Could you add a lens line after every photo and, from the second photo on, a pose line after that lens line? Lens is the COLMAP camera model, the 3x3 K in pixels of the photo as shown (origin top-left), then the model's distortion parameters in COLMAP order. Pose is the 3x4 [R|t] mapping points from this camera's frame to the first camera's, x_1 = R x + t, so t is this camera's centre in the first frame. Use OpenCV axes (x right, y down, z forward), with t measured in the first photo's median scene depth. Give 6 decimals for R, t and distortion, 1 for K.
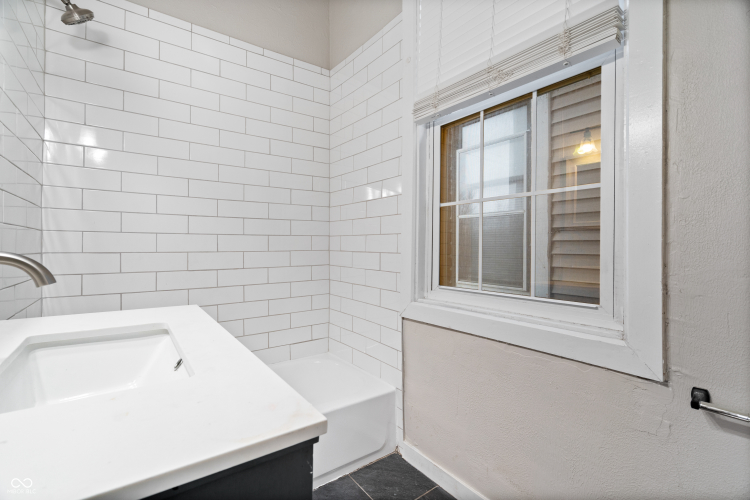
lens RADIAL K [[339.8, 0, 372.8], [0, 339.8, 250.0], [0, 0, 1]] dist [-0.000683, 0.000402]
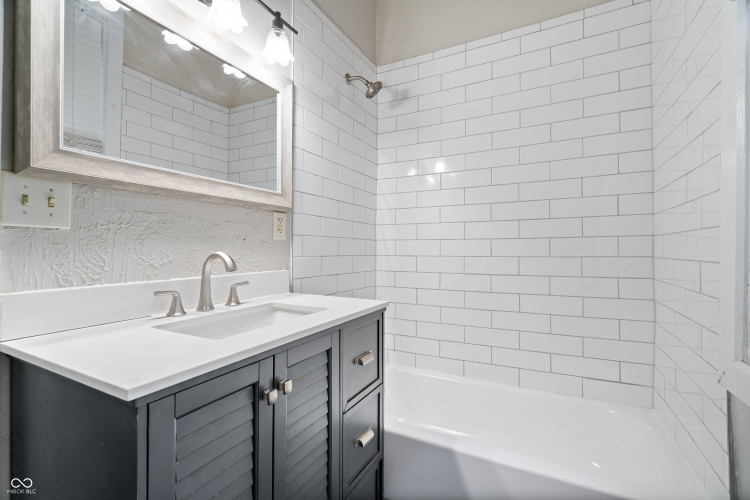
lens RADIAL K [[339.8, 0, 372.8], [0, 339.8, 250.0], [0, 0, 1]] dist [-0.000683, 0.000402]
pose [[0.442833, -0.004040, -0.896595, 0.301574], [-0.011185, 0.999887, -0.010030, 0.000416], [0.896534, 0.014470, 0.442738, 0.277511]]
